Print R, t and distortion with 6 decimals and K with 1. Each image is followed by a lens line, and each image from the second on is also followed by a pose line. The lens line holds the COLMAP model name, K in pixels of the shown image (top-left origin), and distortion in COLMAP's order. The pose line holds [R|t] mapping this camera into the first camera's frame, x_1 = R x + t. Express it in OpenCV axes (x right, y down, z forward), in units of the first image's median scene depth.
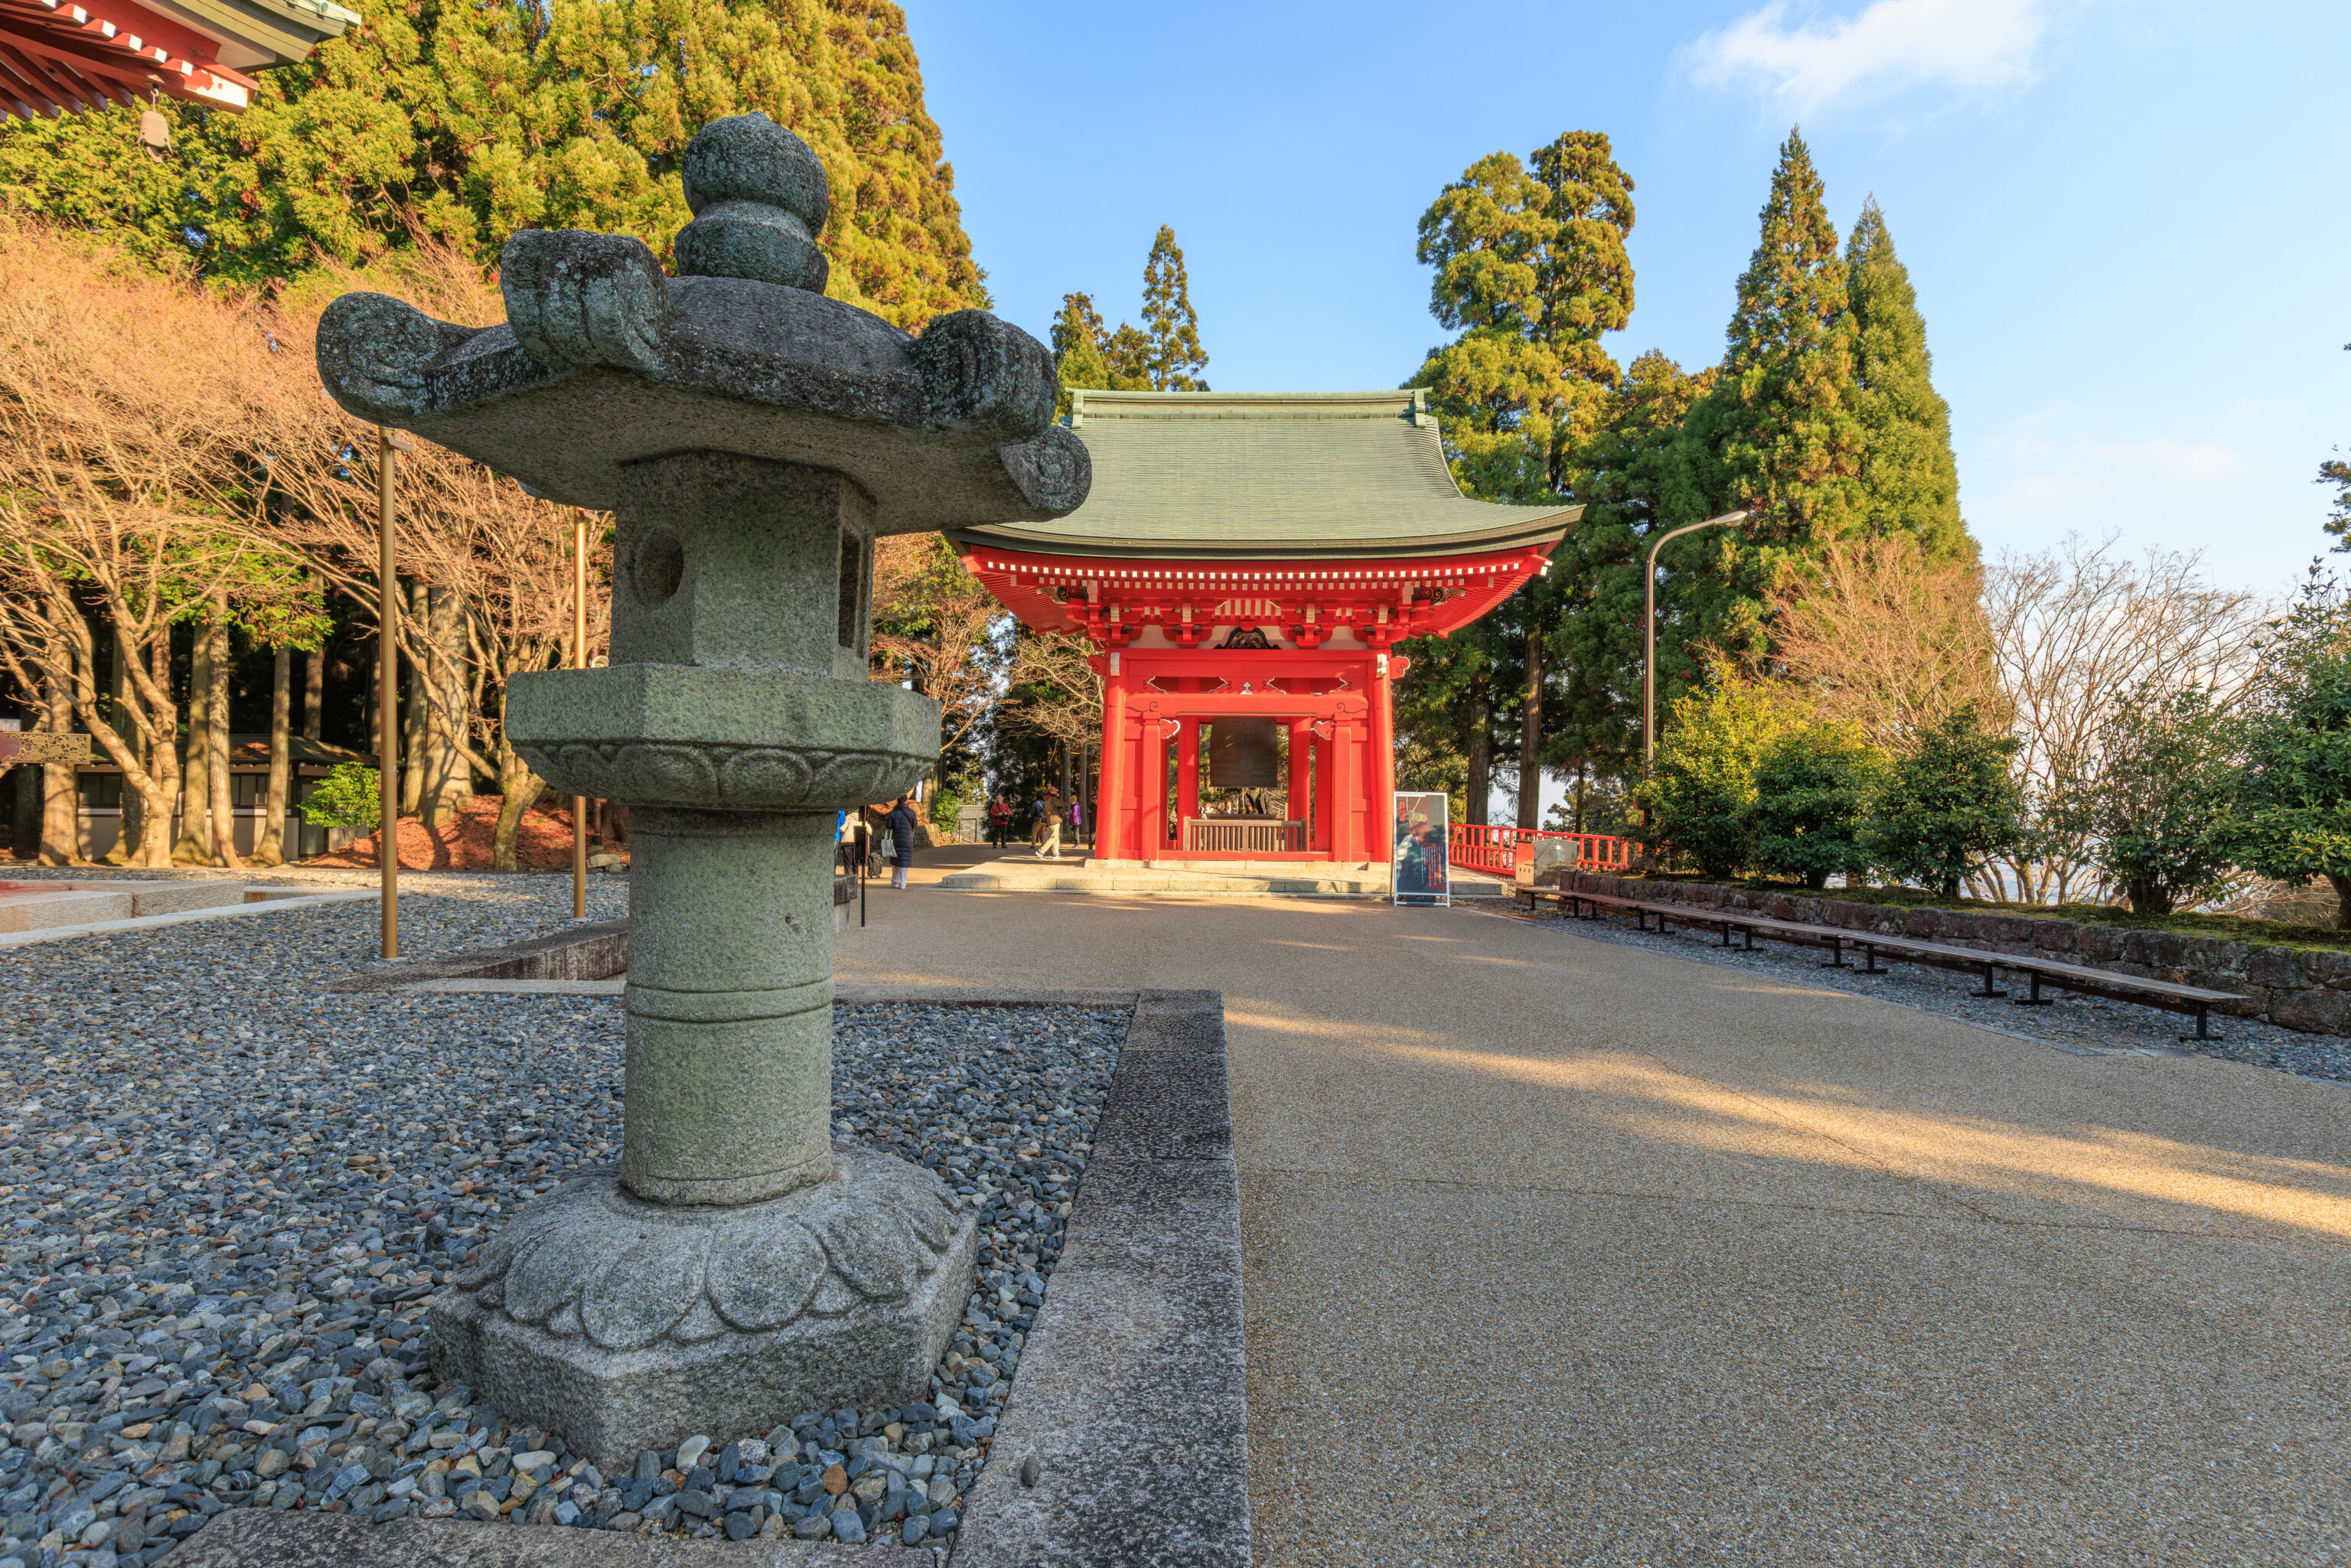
lens RADIAL K [[1232.0, 0, 1188.5], [0, 1232.0, 791.6], [0, 0, 1]] dist [0.001470, 0.000363]
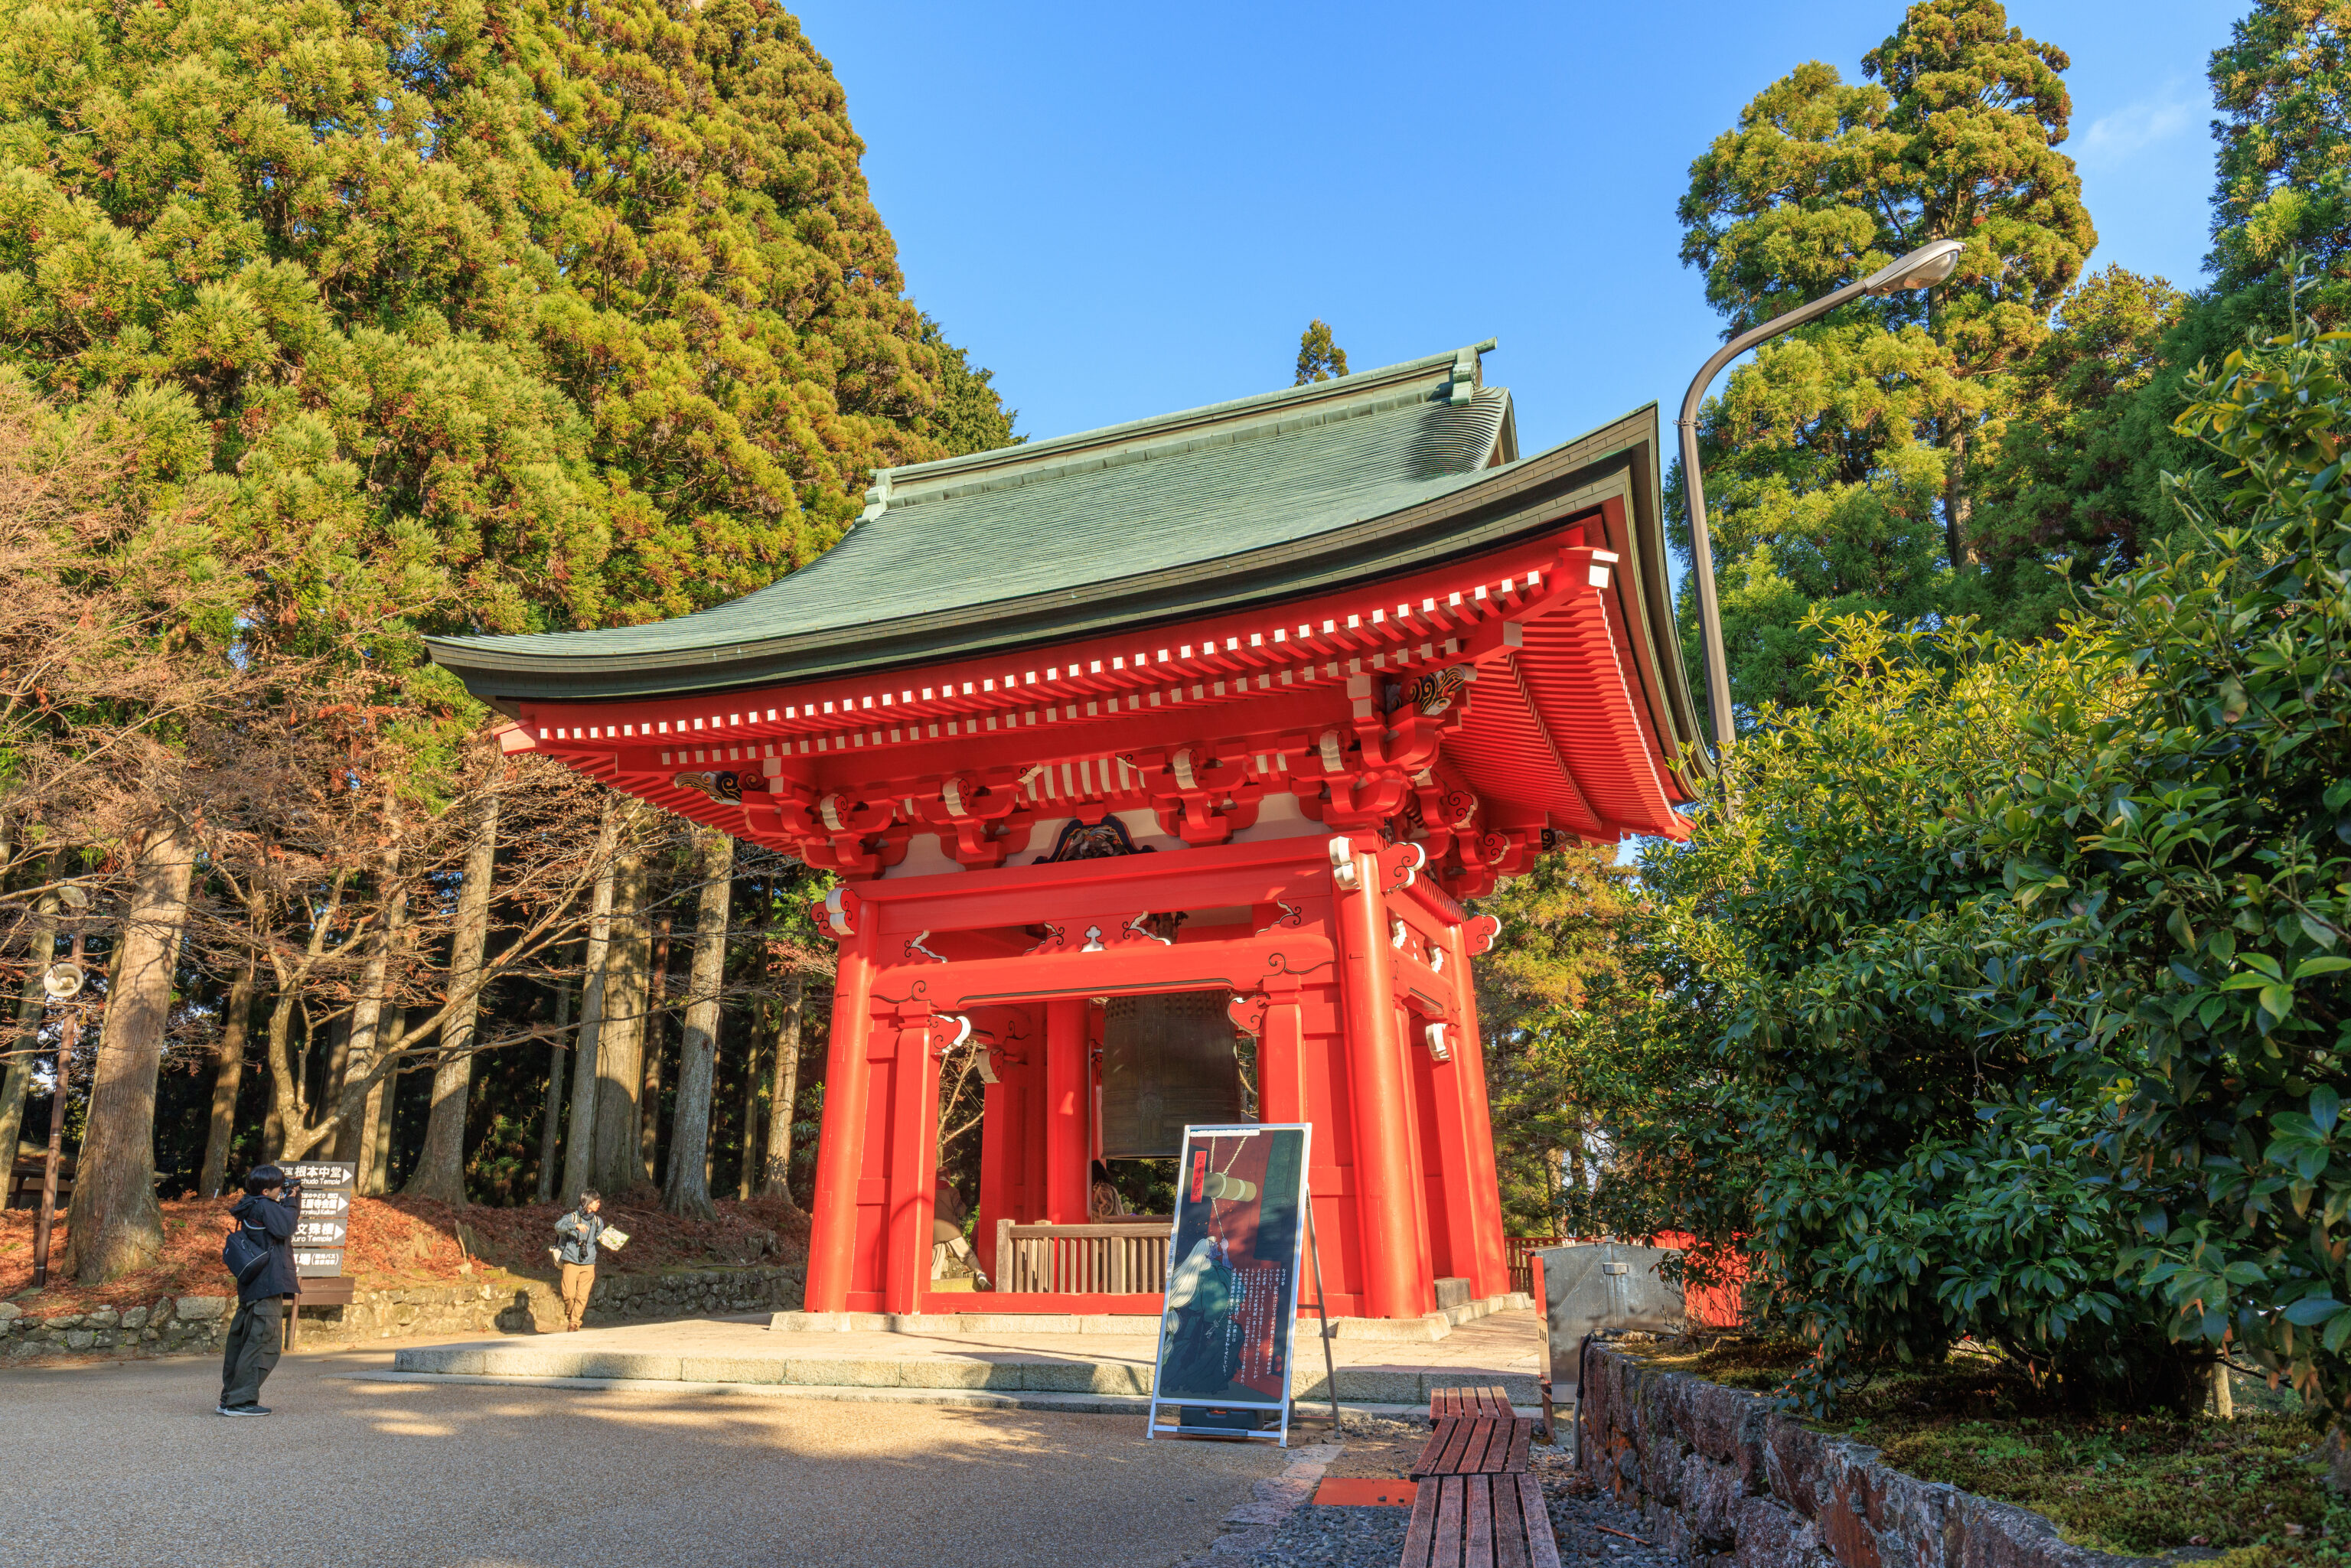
lens RADIAL K [[1609.0, 0, 1153.4], [0, 1609.0, 785.5], [0, 0, 1]] dist [0.000486, -0.010093]
pose [[0.931424, -0.115329, -0.345178, 0.294327], [0.018397, 0.962169, -0.271833, 0.029969], [0.363470, 0.246842, 0.898309, 0.426756]]
